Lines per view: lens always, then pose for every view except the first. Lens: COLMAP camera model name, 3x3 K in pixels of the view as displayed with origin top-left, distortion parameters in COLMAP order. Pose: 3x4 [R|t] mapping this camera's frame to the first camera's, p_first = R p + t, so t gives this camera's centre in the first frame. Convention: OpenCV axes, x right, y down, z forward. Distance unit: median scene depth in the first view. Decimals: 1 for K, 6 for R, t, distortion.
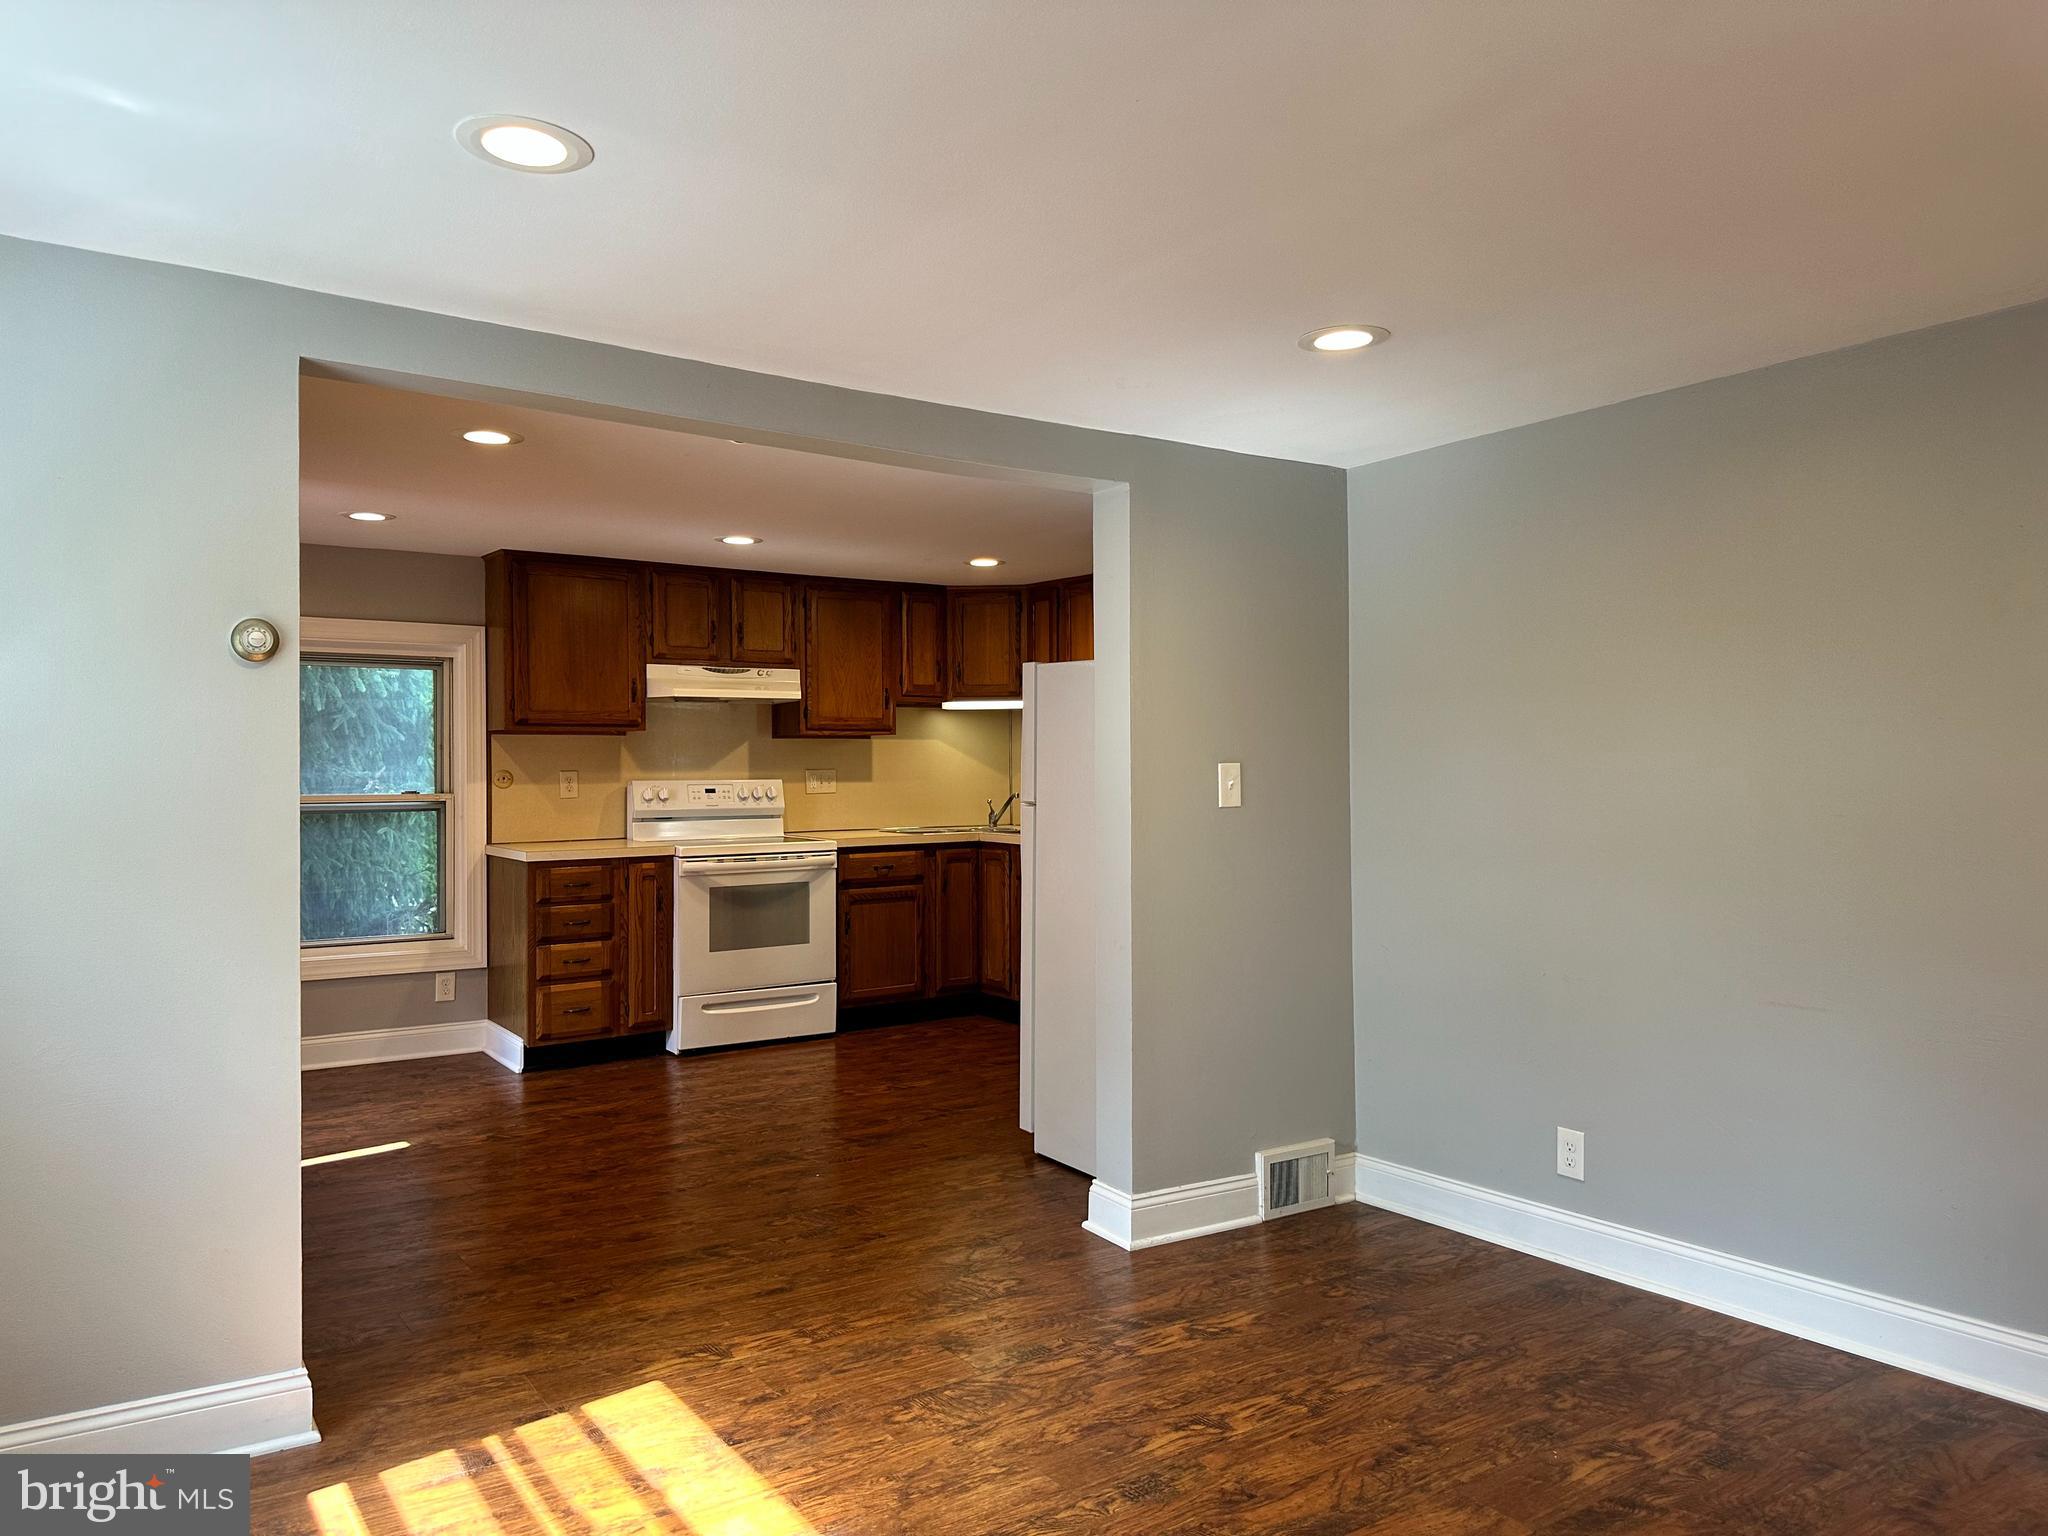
lens RADIAL K [[1434.4, 0, 1030.7], [0, 1434.4, 769.1], [0, 0, 1]] dist [0.161005, -0.302328]
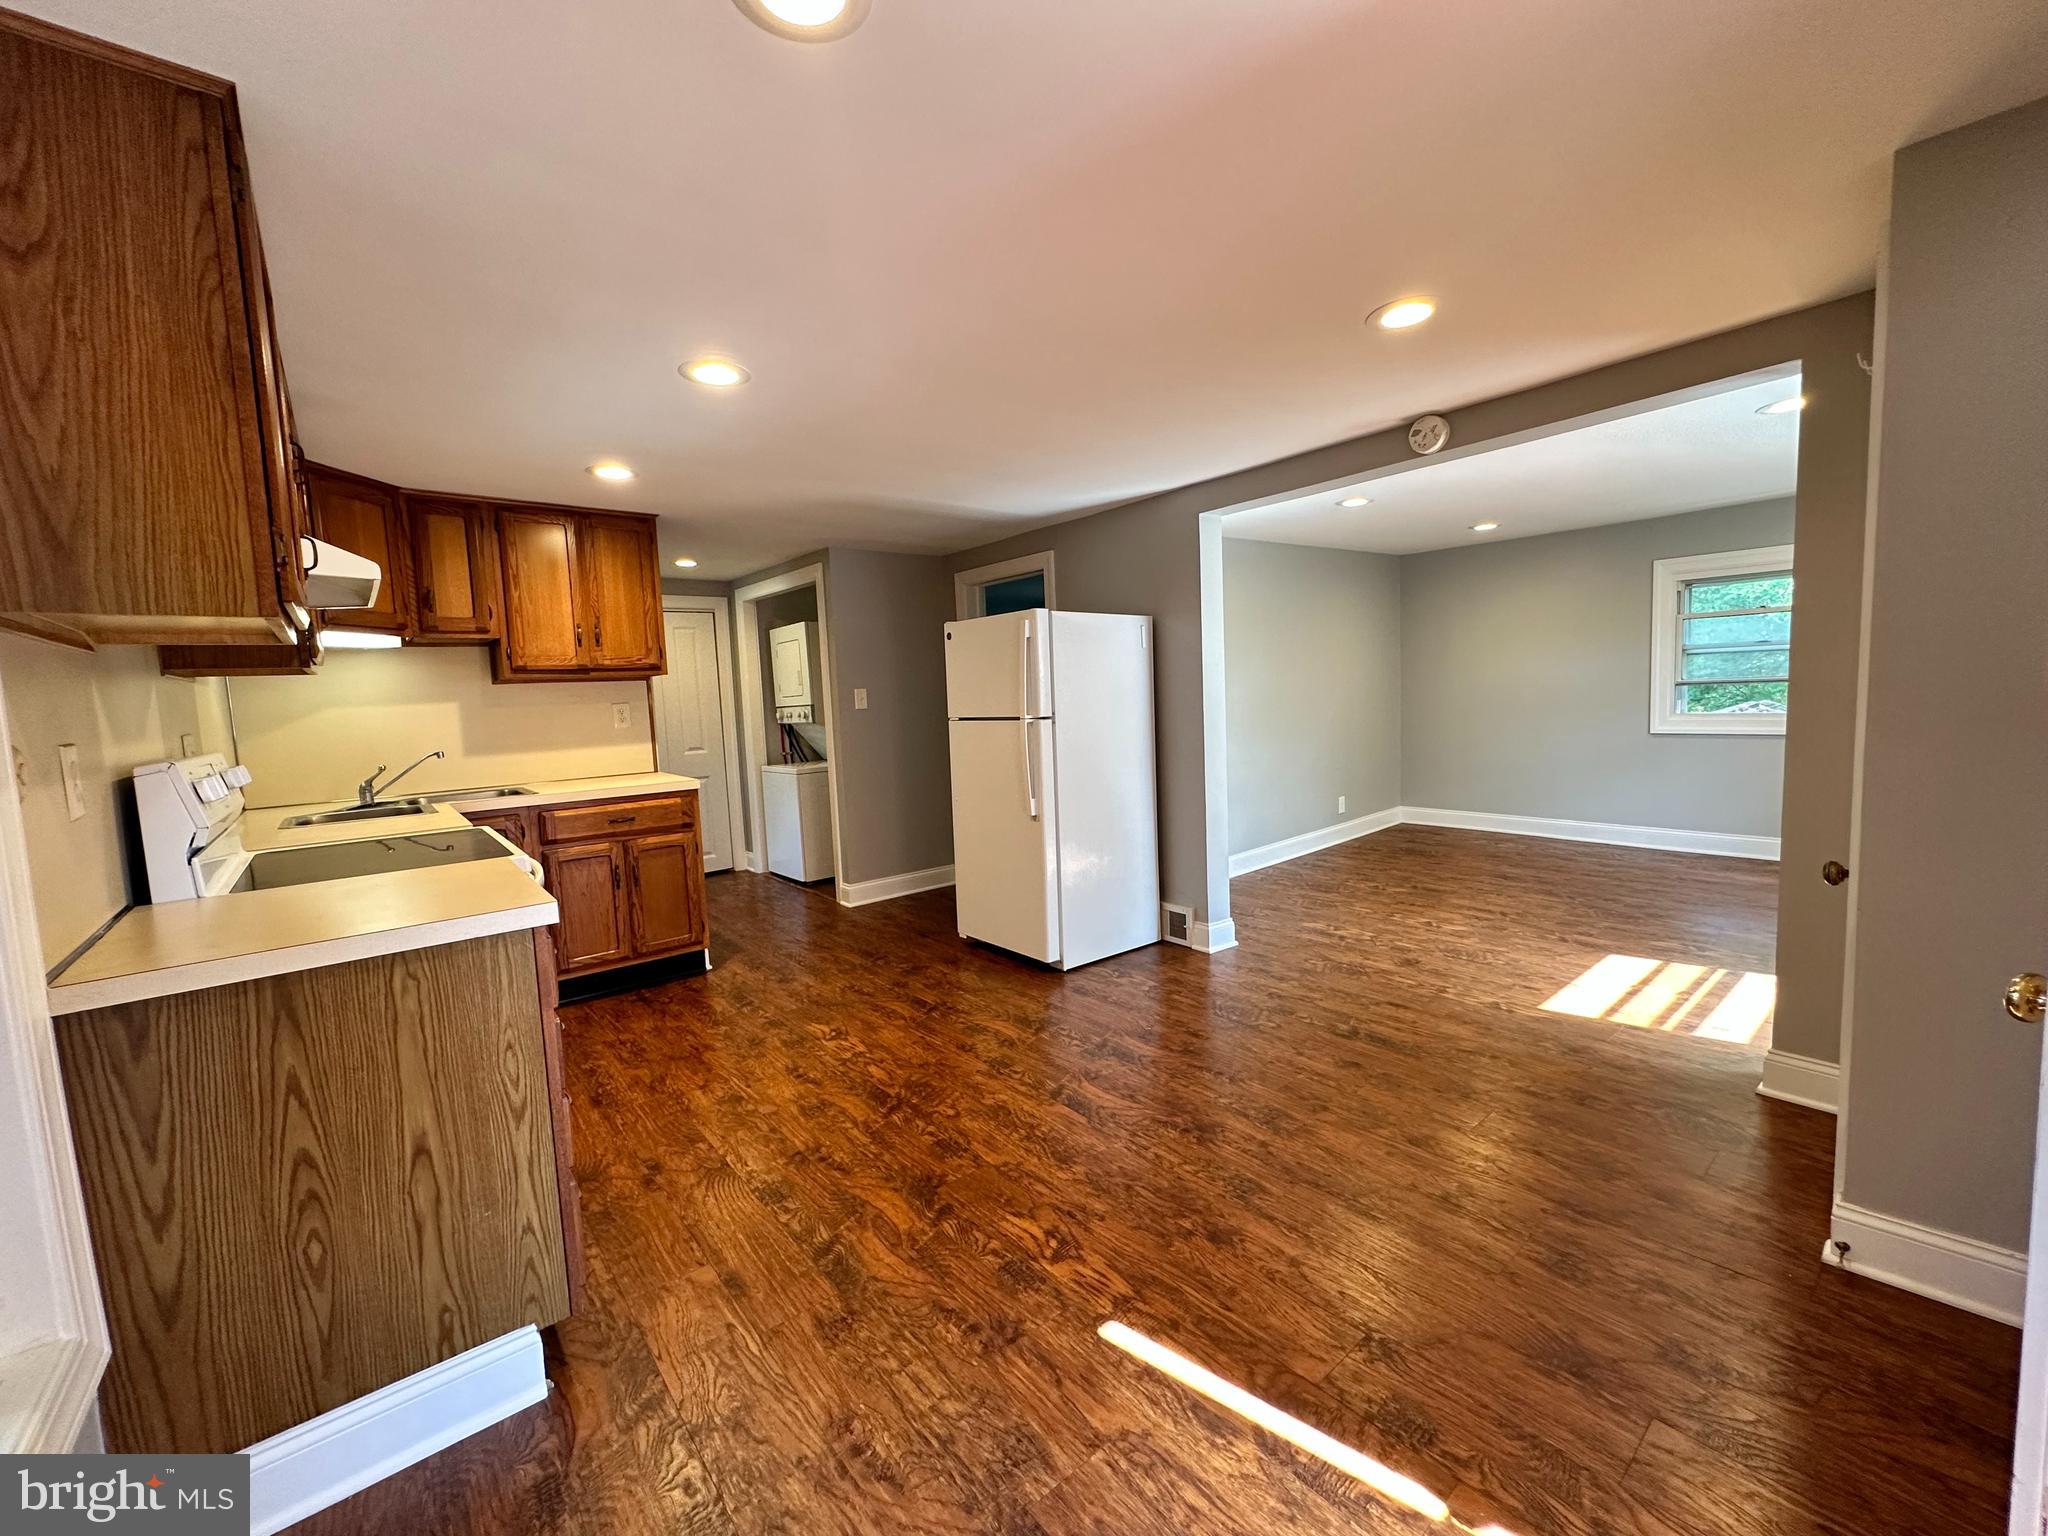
lens RADIAL K [[820.8, 0, 1021.0], [0, 820.8, 766.0], [0, 0, 1]] dist [-0.003285, 0.000193]
pose [[-0.076869, -0.083634, 0.993527, -0.541576], [0.050588, 0.994865, 0.087660, 0.001034], [-0.995757, 0.056999, -0.072243, 0.784791]]
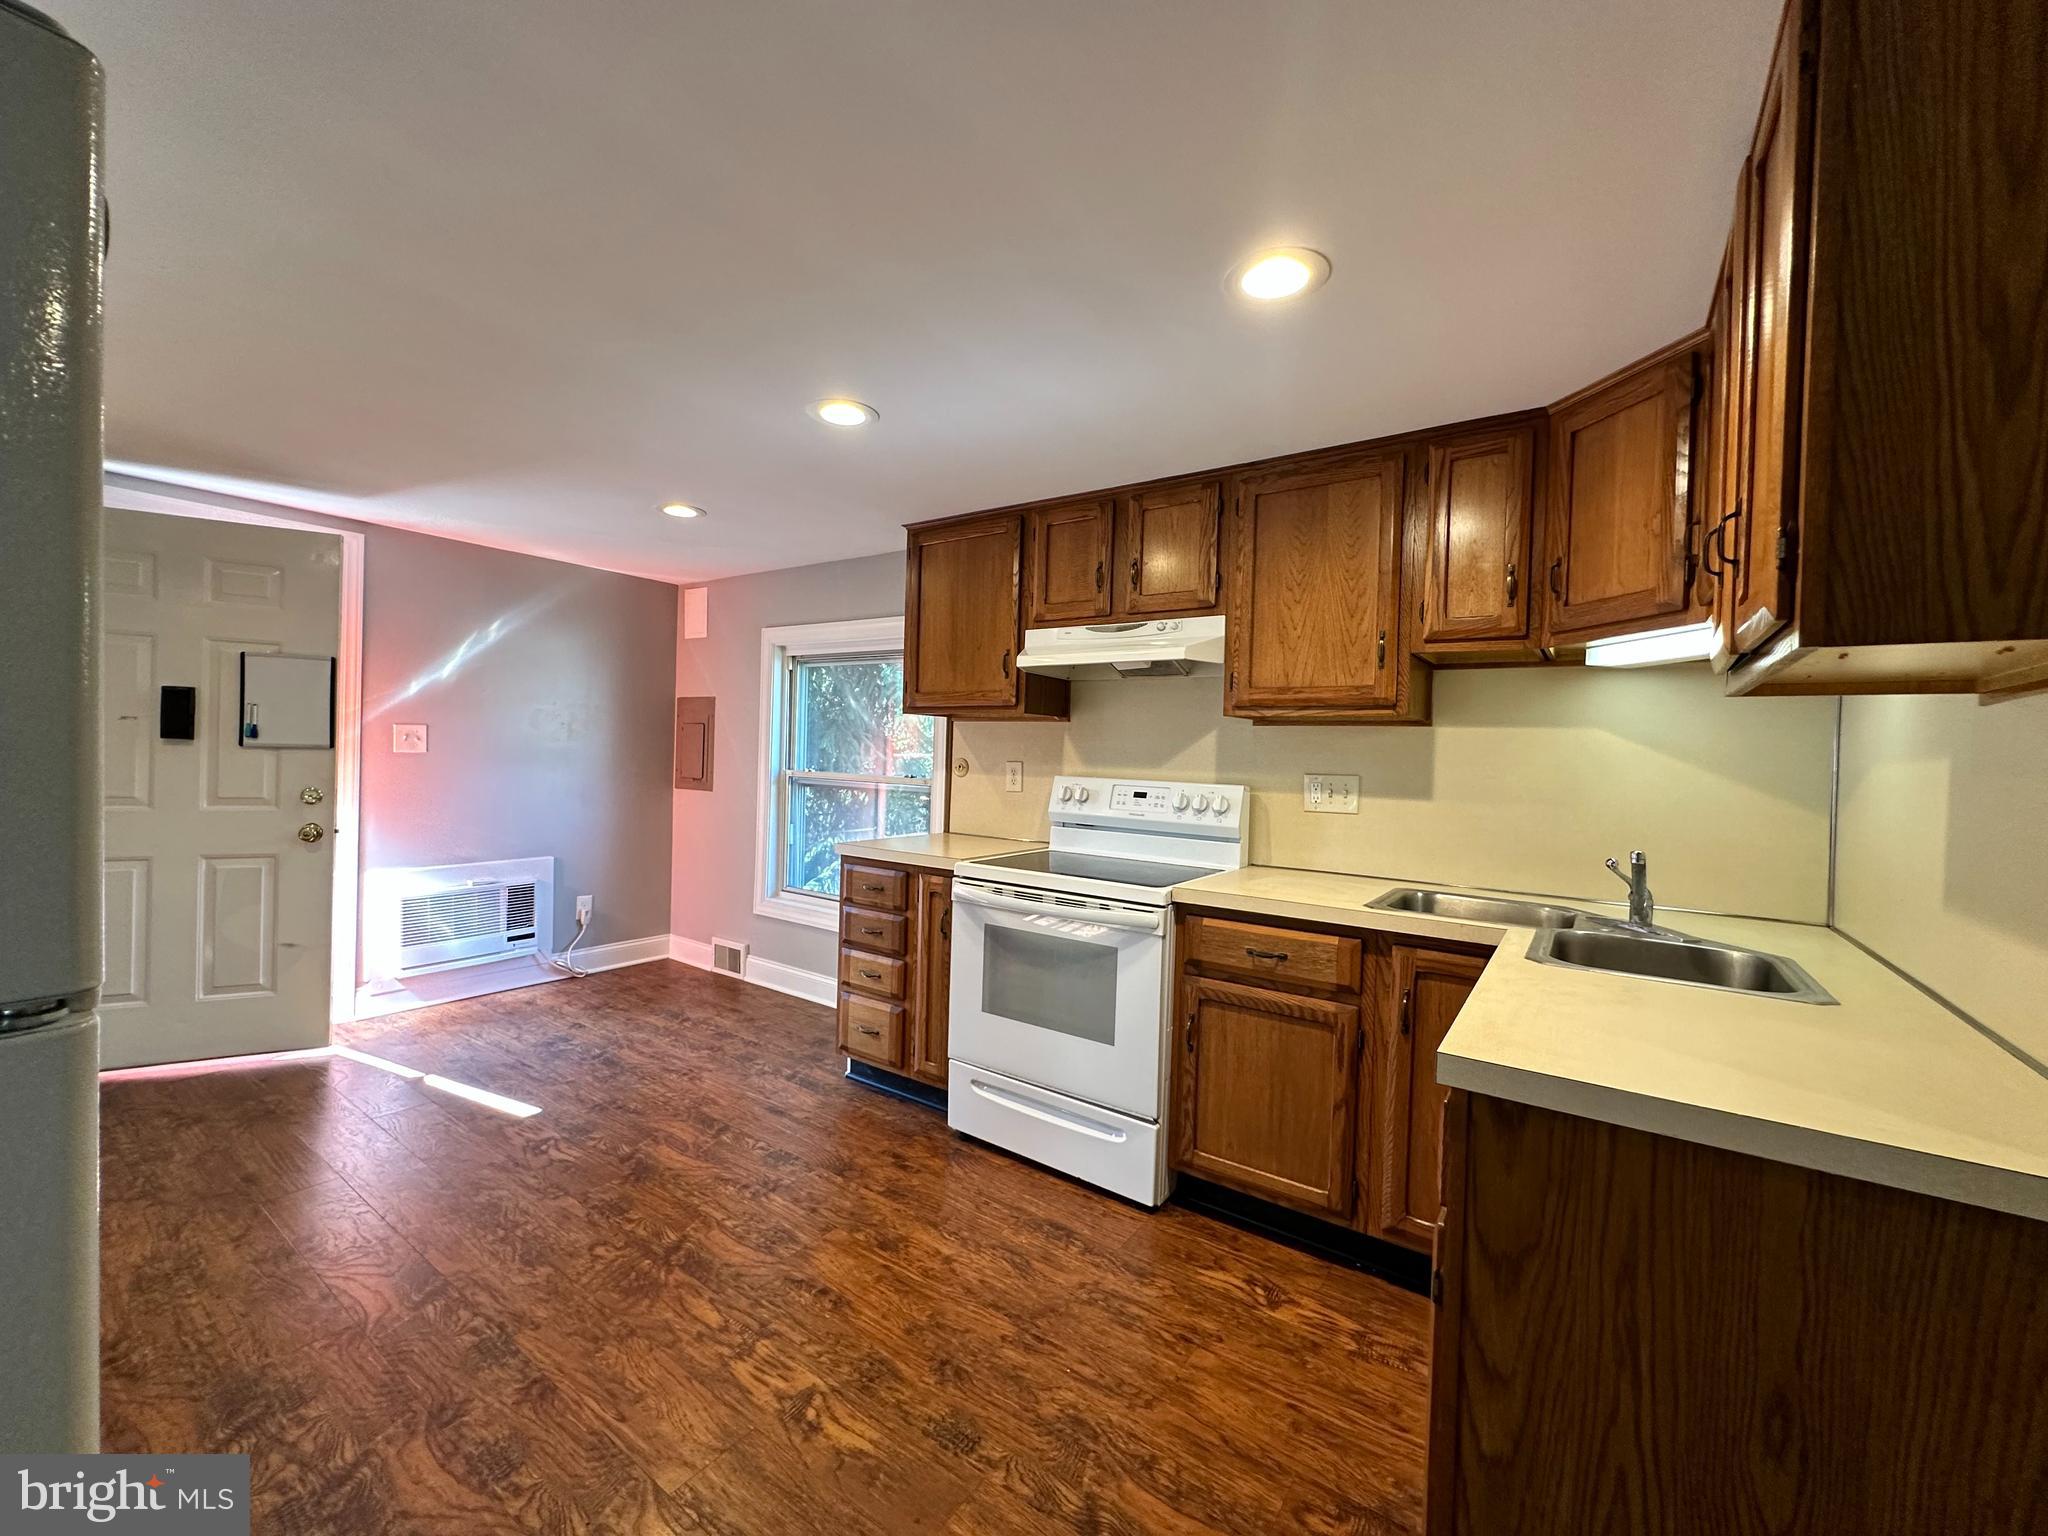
lens RADIAL K [[820.8, 0, 1021.0], [0, 820.8, 766.0], [0, 0, 1]] dist [-0.003285, 0.000193]
pose [[0.337526, 0.028359, -0.940889, 0.163192], [-0.040116, 0.999071, 0.015722, -0.004264], [0.940461, 0.032438, 0.338350, 0.837721]]
